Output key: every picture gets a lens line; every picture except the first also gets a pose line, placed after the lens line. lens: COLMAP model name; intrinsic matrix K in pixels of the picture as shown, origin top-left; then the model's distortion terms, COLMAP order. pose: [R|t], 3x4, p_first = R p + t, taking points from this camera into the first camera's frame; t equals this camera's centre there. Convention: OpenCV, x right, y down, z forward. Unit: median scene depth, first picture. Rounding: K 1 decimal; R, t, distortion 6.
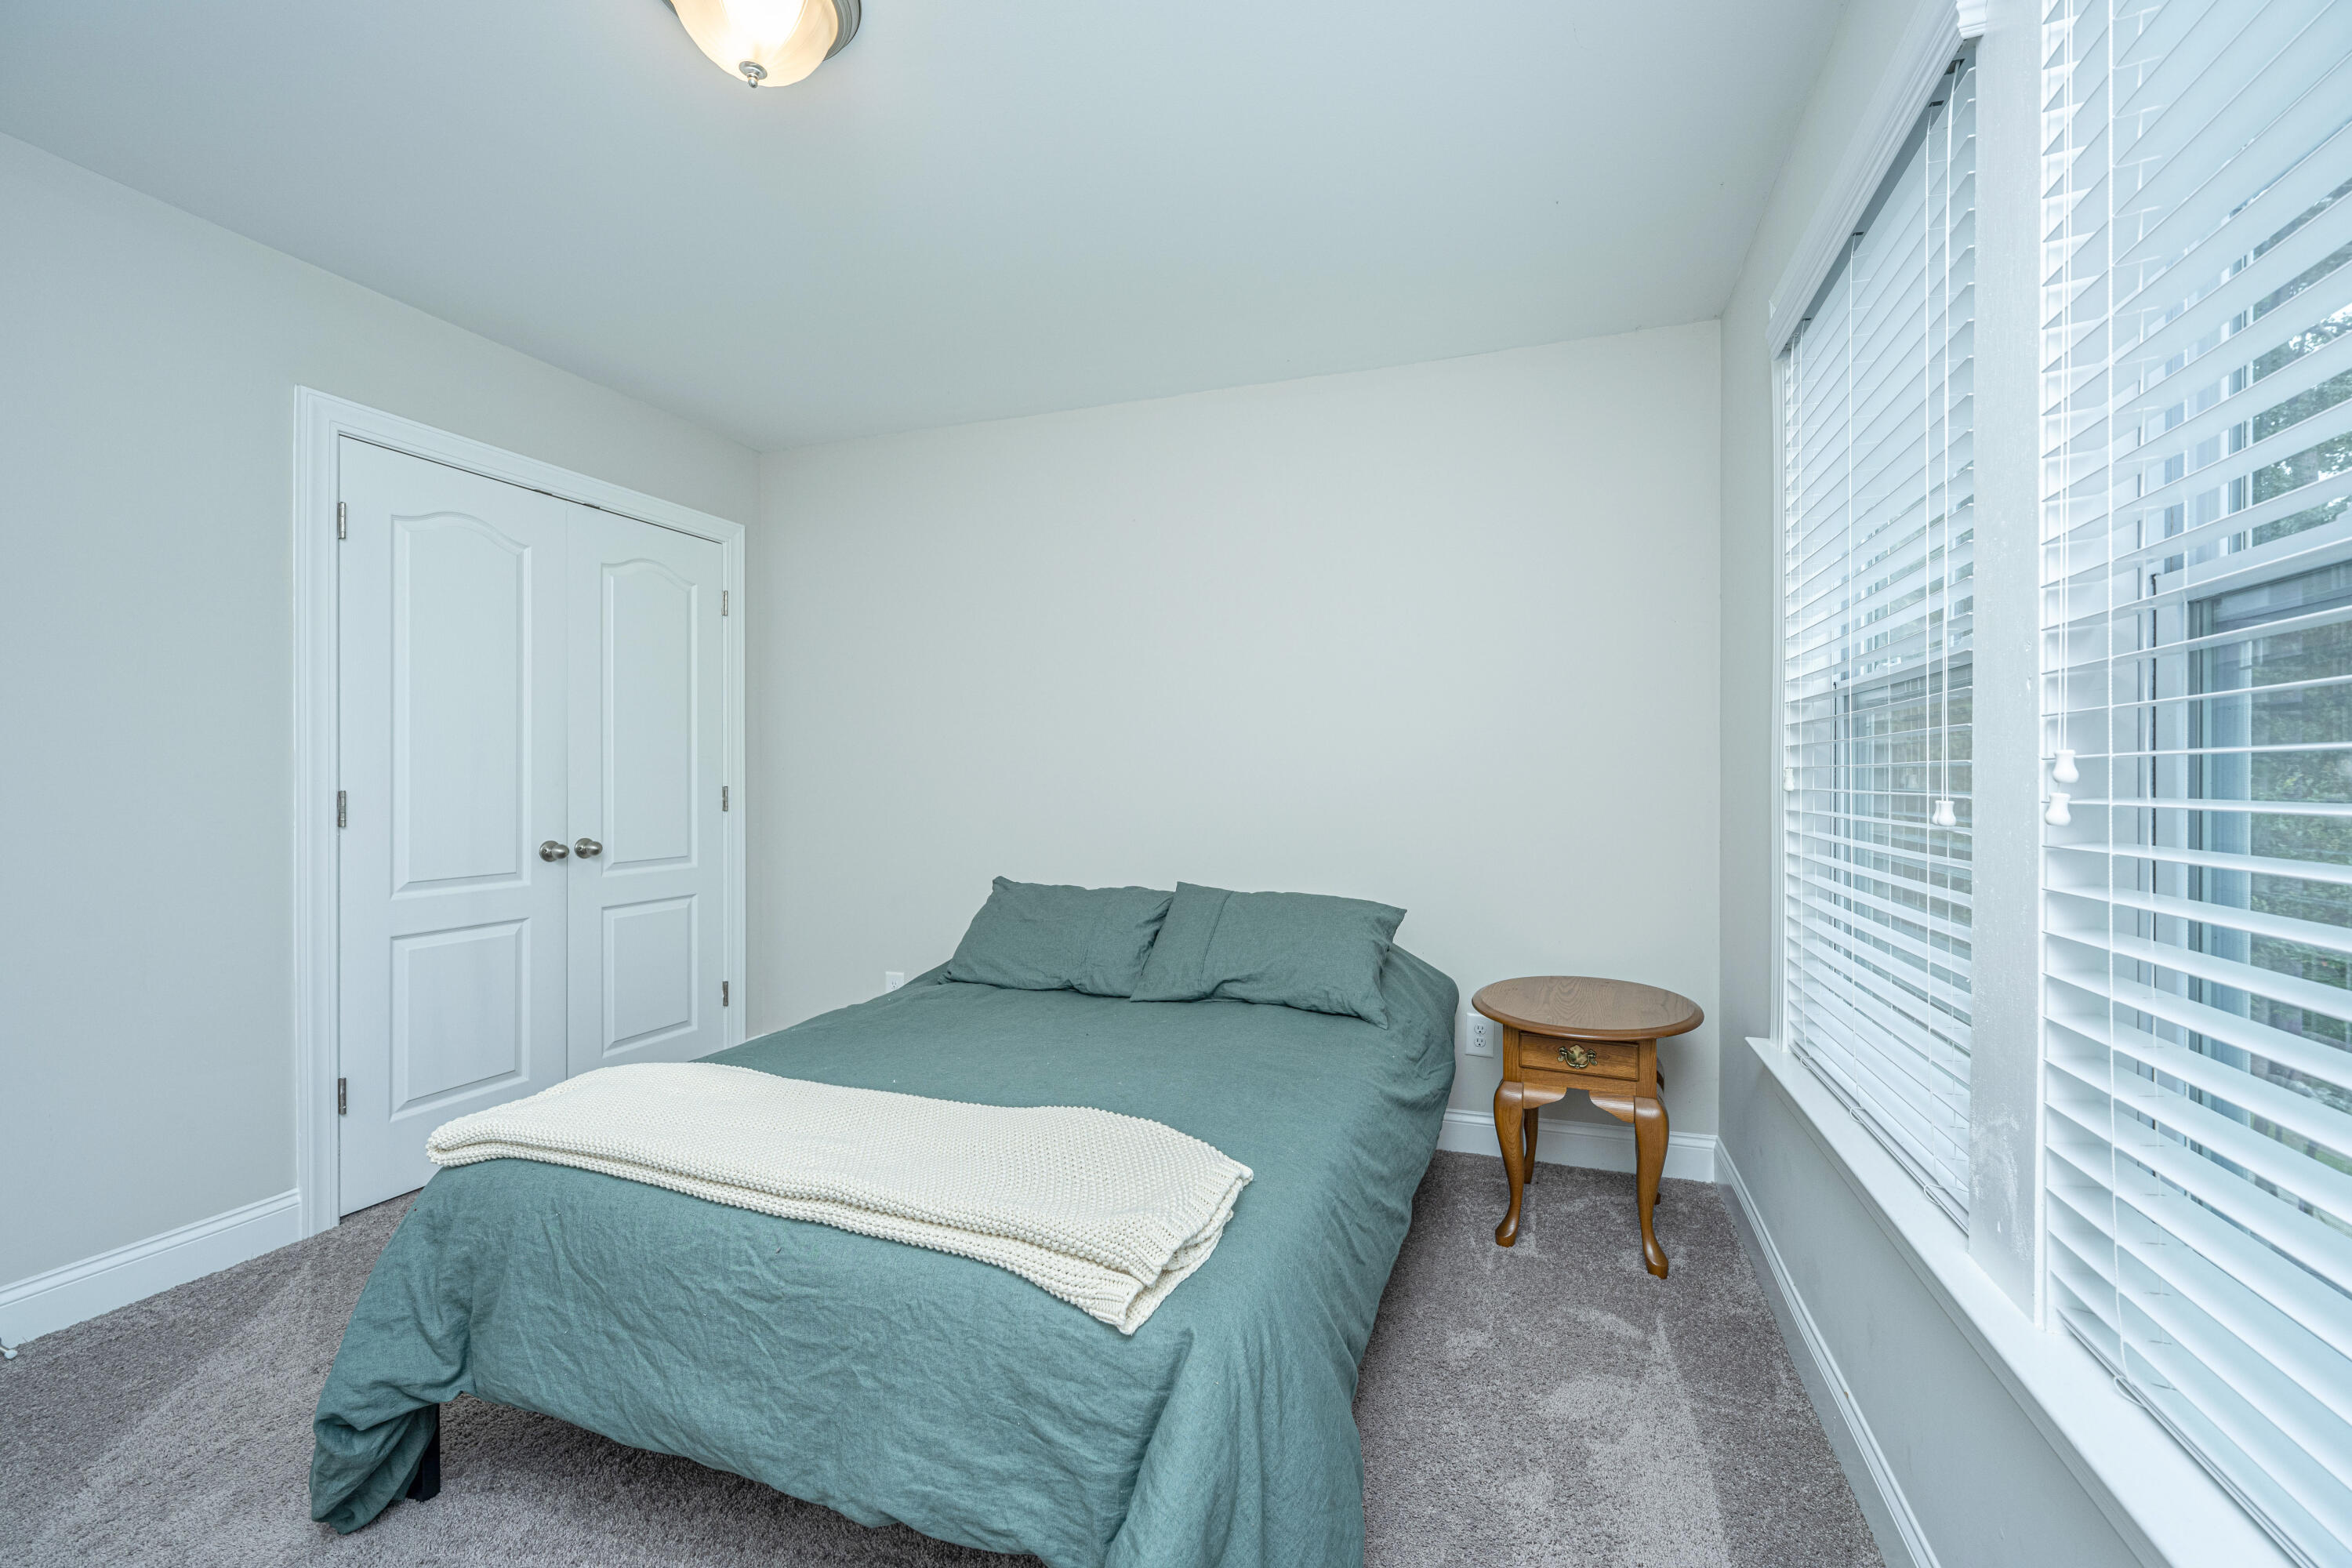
lens RADIAL K [[953.2, 0, 1185.4], [0, 953.2, 784.5], [0, 0, 1]] dist [-0.000558, -0.000175]
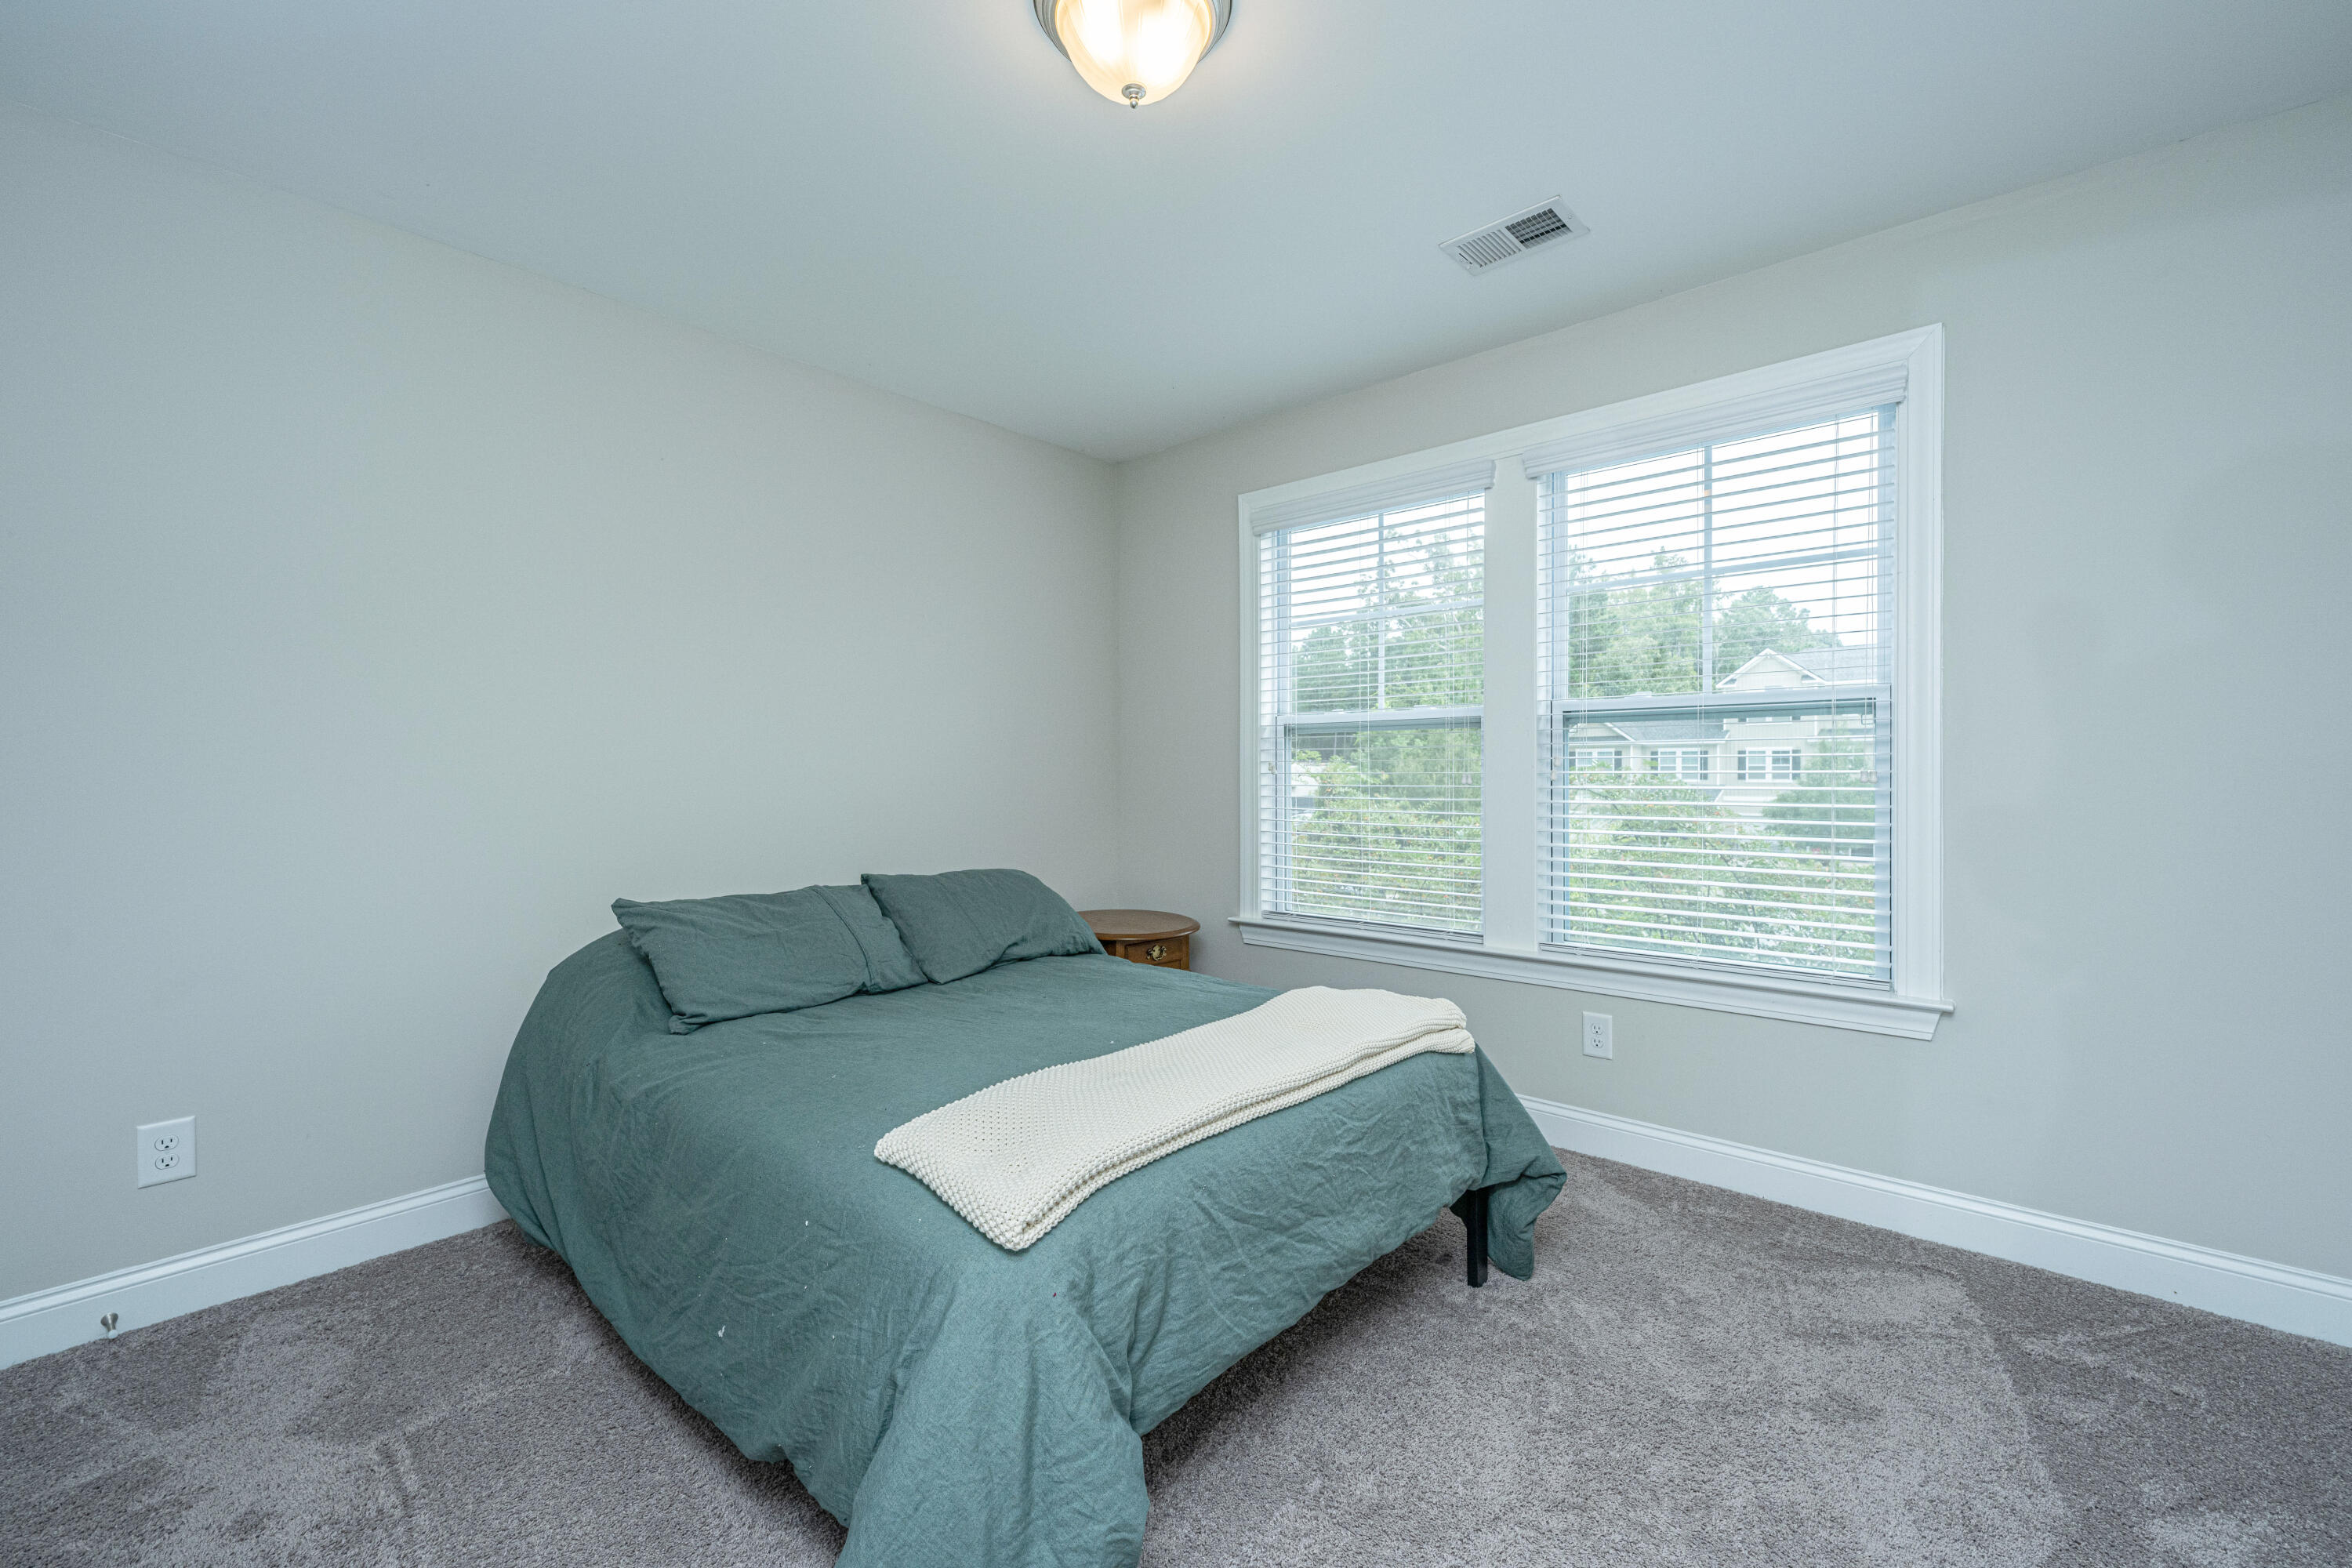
lens RADIAL K [[953.2, 0, 1178.5], [0, 953.2, 770.5], [0, 0, 1]] dist [-0.000558, -0.000175]
pose [[0.384687, -0.001399, 0.923046, -1.722971], [0.010180, 0.999944, -0.002727, -0.005063], [-0.922991, 0.010446, 0.384680, 0.652144]]
